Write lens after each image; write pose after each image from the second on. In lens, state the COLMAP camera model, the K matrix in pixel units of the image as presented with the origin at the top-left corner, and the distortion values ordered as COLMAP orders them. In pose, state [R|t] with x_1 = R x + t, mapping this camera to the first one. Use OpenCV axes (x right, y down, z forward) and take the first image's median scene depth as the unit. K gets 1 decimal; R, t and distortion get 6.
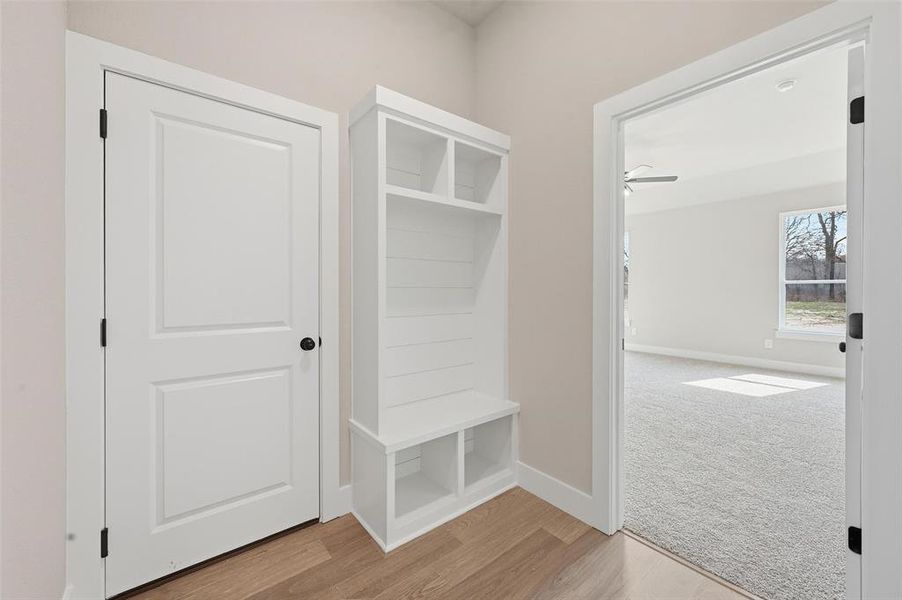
lens RADIAL K [[362.0, 0, 448.6], [0, 362.0, 294.5], [0, 0, 1]] dist [0.001457, 0.000032]
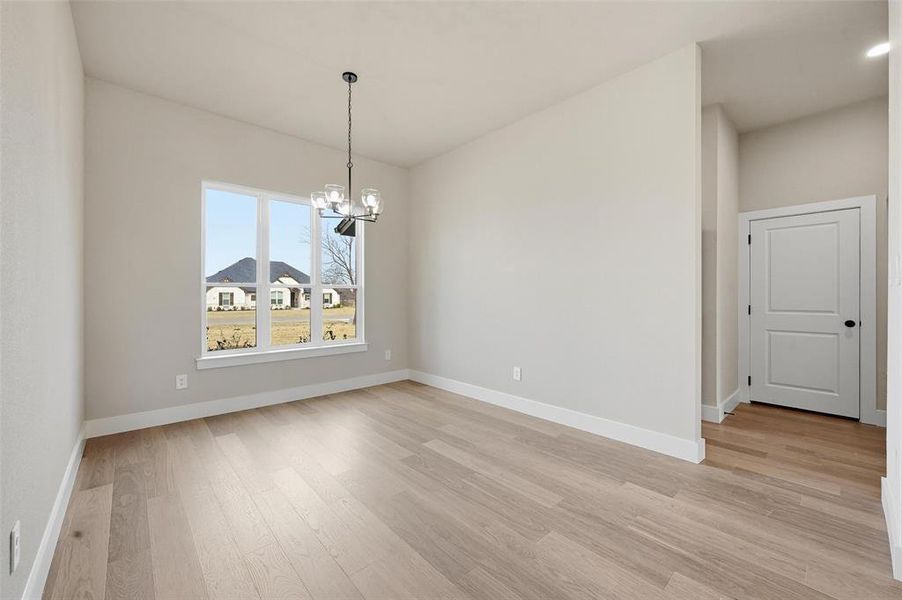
lens RADIAL K [[357.6, 0, 449.3], [0, 357.6, 295.9], [0, 0, 1]] dist [0.000049, 0.000120]
pose [[0.056887, 0.002392, -0.998378, 1.419098], [-0.001408, 0.999996, 0.002315, -0.010175], [0.998380, 0.001274, 0.056890, -1.255176]]
